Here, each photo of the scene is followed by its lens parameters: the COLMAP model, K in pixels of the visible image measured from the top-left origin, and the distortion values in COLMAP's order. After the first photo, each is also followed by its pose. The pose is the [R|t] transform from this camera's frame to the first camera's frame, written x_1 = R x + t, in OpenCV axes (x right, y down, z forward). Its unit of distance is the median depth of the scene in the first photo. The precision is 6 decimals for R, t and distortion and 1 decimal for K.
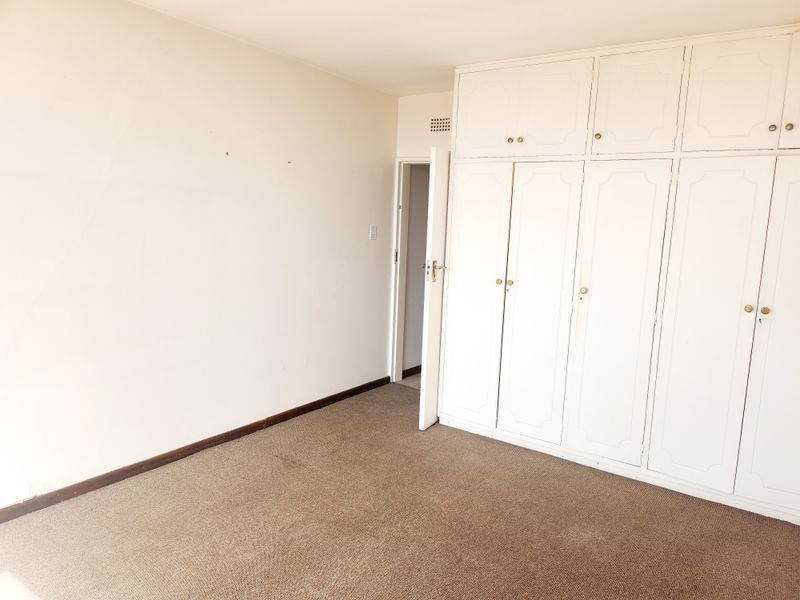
lens RADIAL K [[556.3, 0, 401.9], [0, 556.3, 299.8], [0, 0, 1]] dist [0.004583, 0.002750]
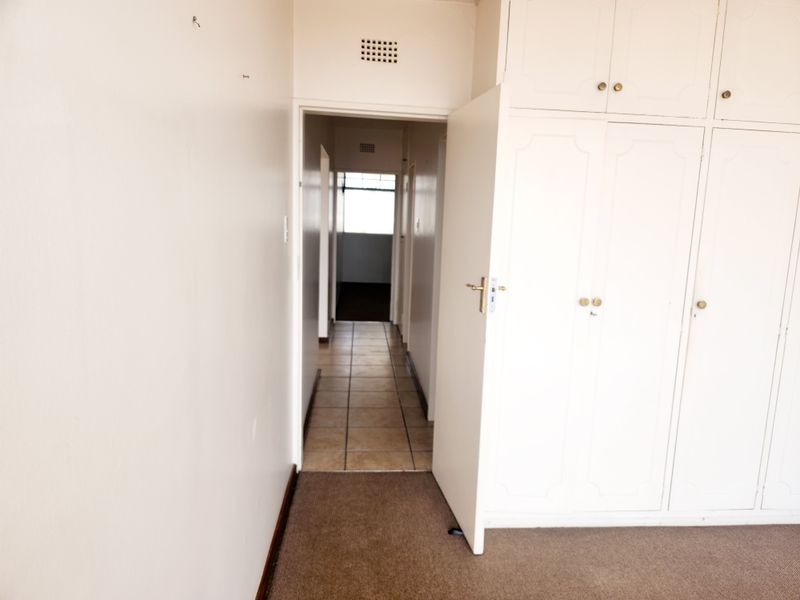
lens RADIAL K [[568.2, 0, 401.1], [0, 568.2, 306.0], [0, 0, 1]] dist [-0.003646, -0.011861]
pose [[0.768073, -0.116362, 0.629701, -0.453842], [0.087063, 0.993196, 0.077336, -0.107514], [-0.634416, -0.004576, 0.772978, 0.662415]]
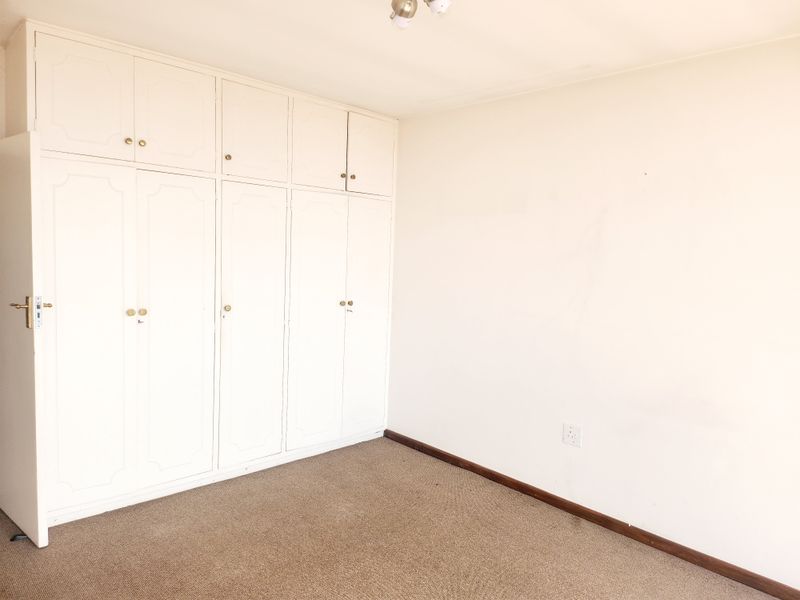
lens RADIAL K [[565.6, 0, 417.8], [0, 565.6, 297.7], [0, 0, 1]] dist [0.046763, -0.047161]
pose [[0.171908, -0.116407, 0.978211, -0.614139], [0.106320, 0.989386, 0.099053, -0.099431], [-0.979359, 0.086975, 0.182460, 0.465509]]
